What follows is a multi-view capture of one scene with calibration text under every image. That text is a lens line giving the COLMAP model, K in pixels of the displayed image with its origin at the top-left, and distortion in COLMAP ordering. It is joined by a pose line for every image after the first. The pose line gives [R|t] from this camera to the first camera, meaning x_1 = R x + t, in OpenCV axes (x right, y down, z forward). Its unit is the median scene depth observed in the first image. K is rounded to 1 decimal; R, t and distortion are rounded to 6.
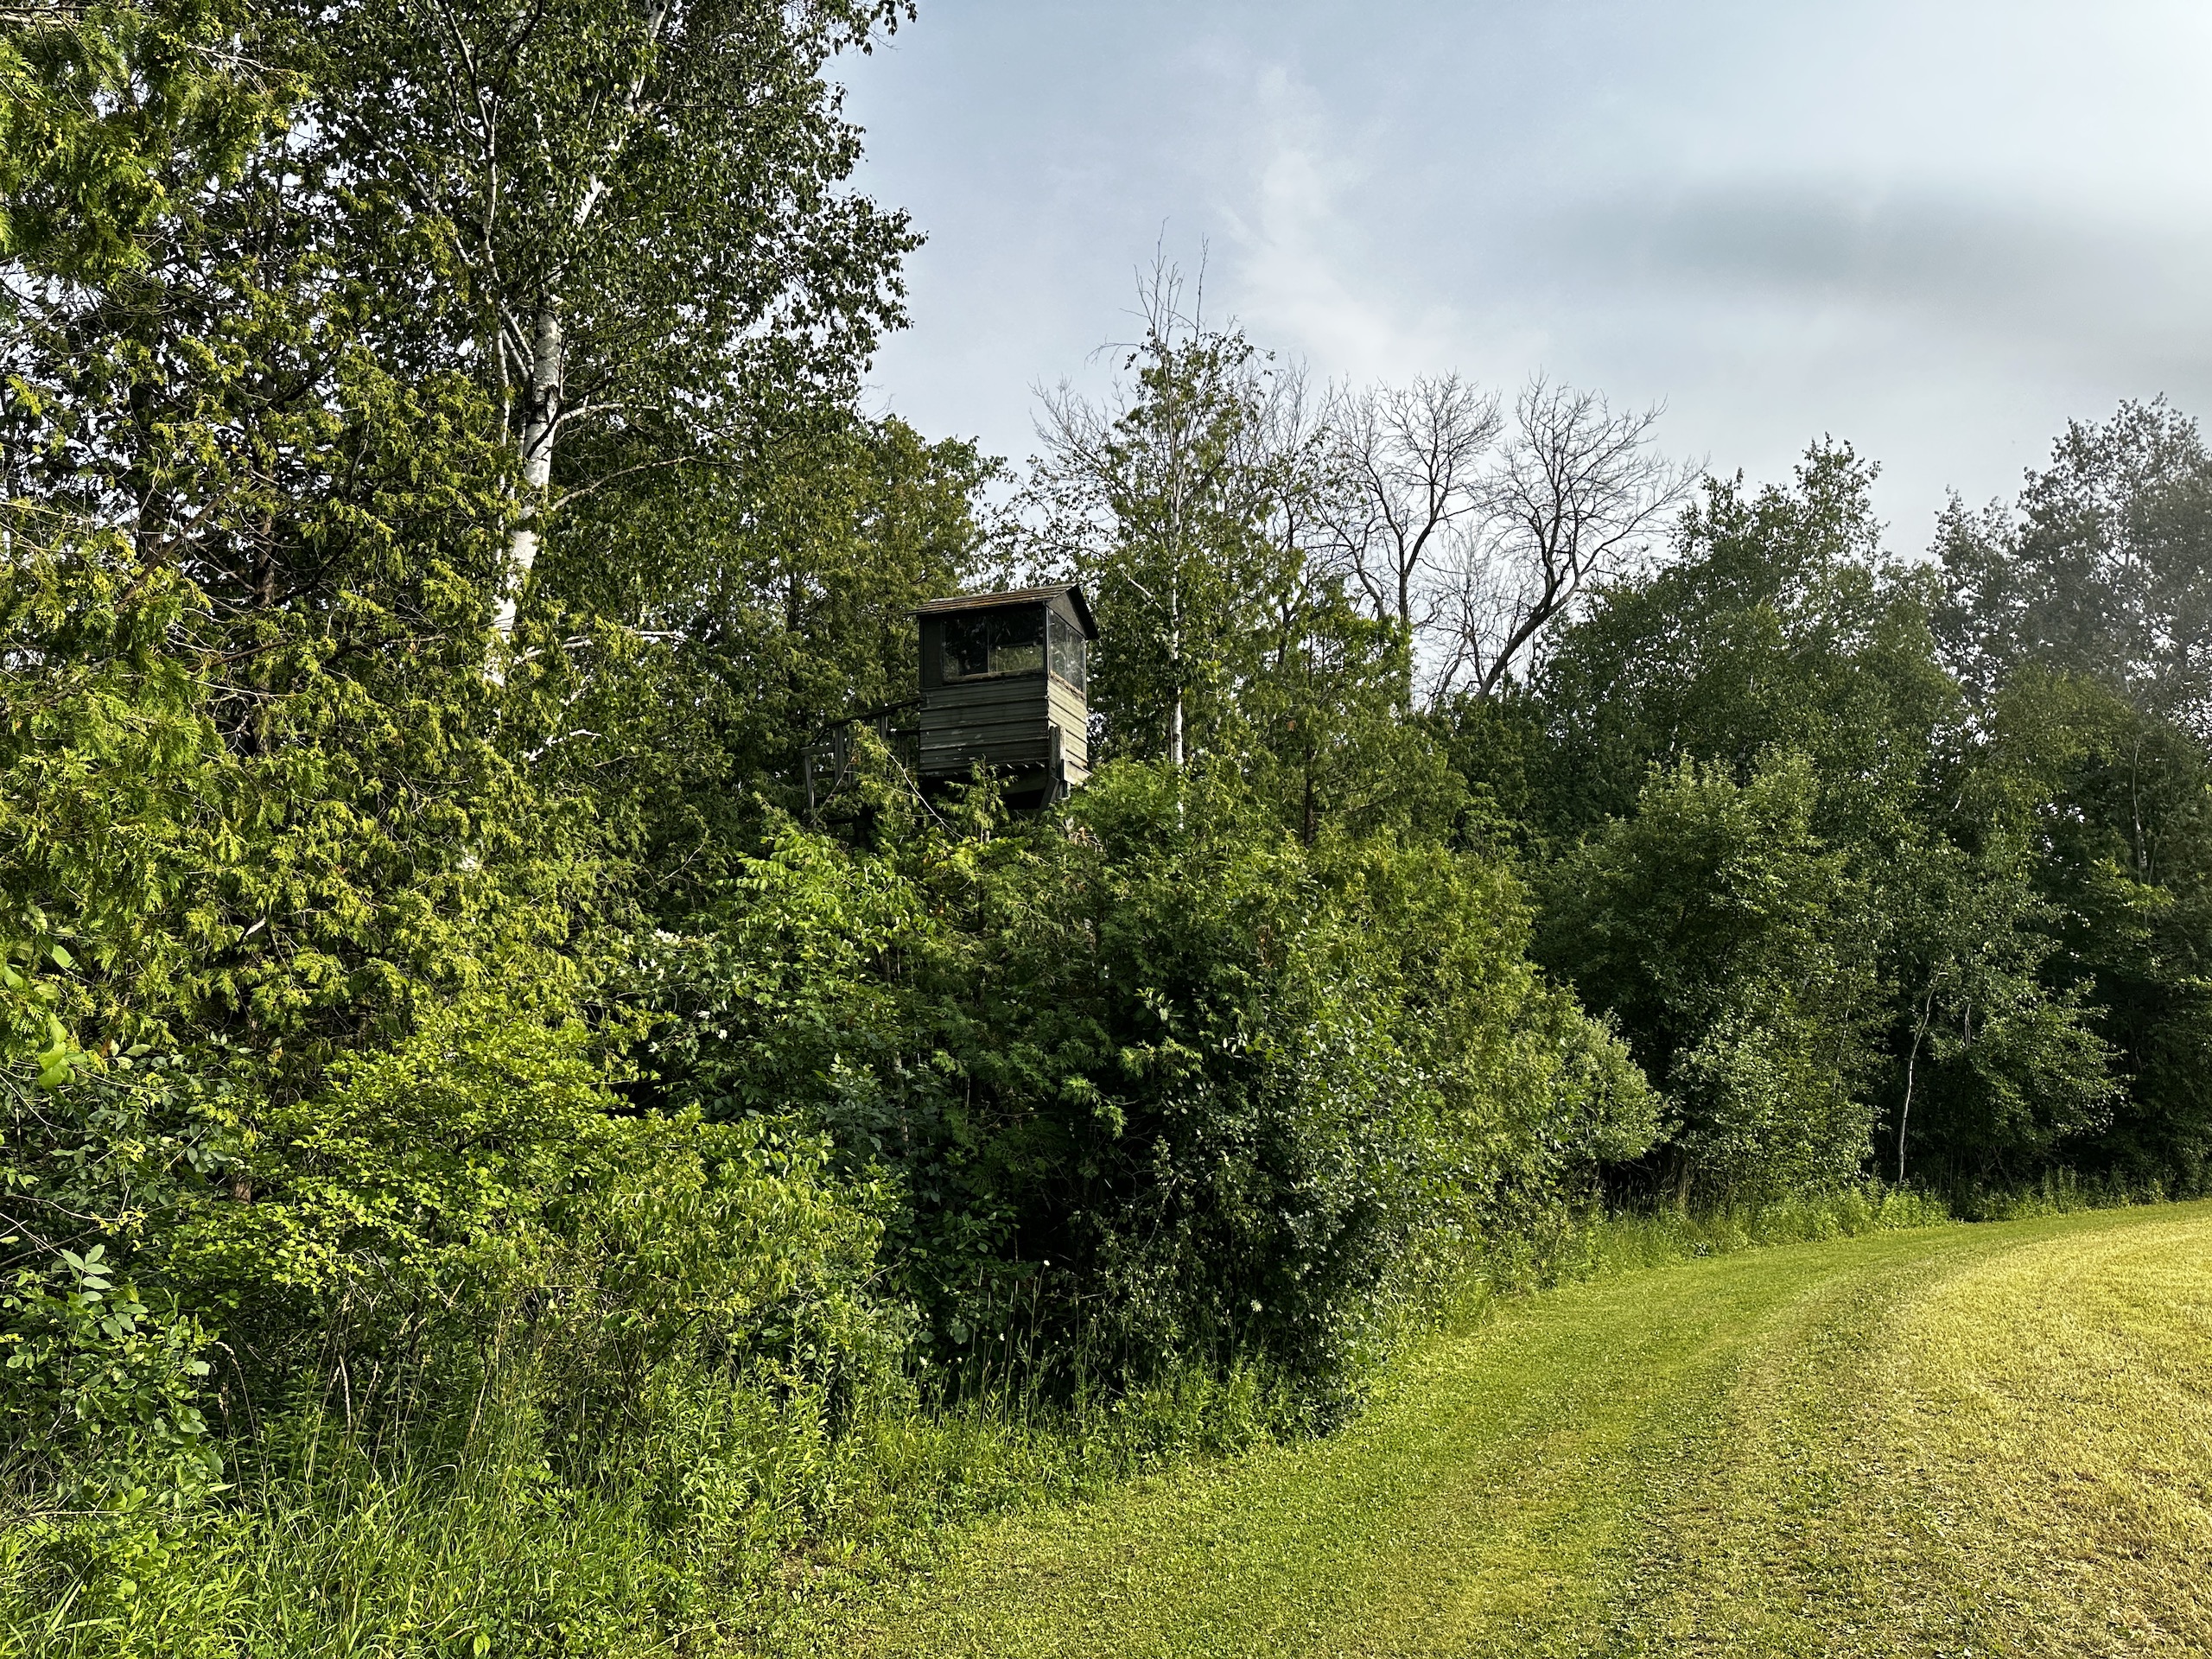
lens RADIAL K [[1487.3, 0, 1106.0], [0, 1487.3, 829.5], [0, 0, 1]] dist [0.040632, -0.001504]
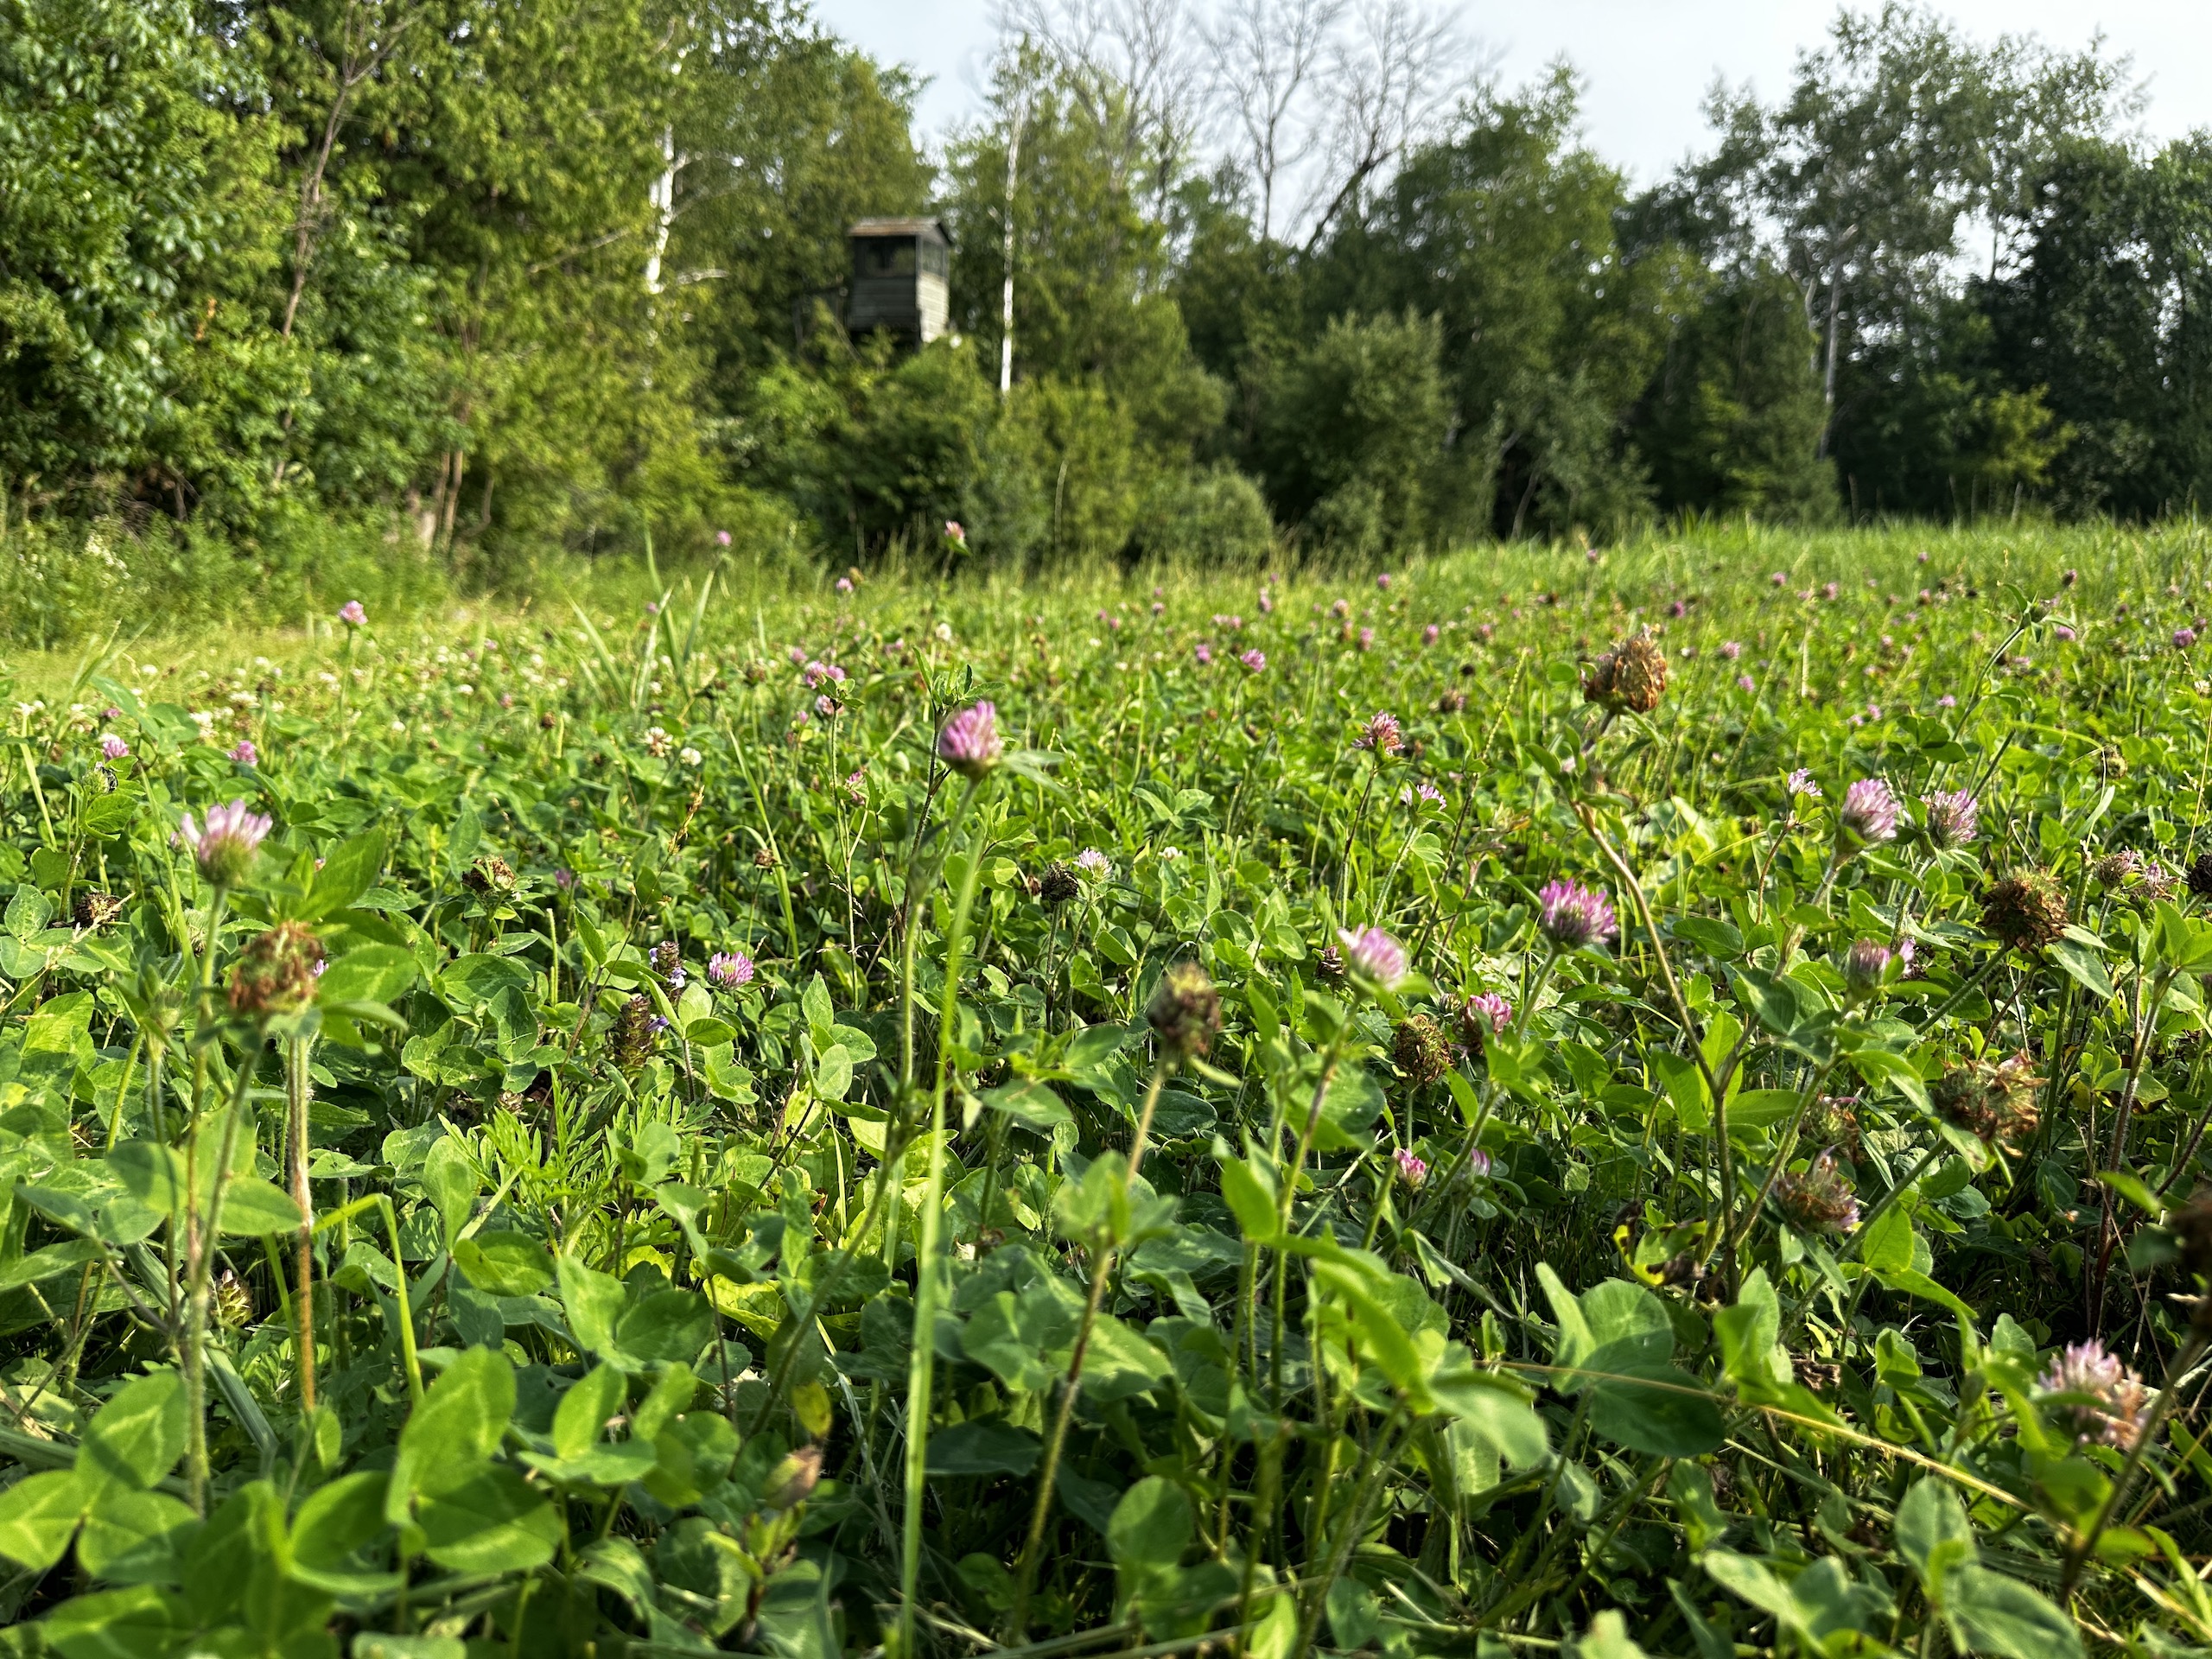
lens RADIAL K [[1487.3, 0, 1106.0], [0, 1487.3, 829.5], [0, 0, 1]] dist [0.040632, -0.001504]
pose [[0.996097, 0.085364, -0.022456, 0.290468], [-0.070439, 0.922058, 0.380587, -0.189955], [0.053194, -0.377520, 0.924472, -0.992030]]
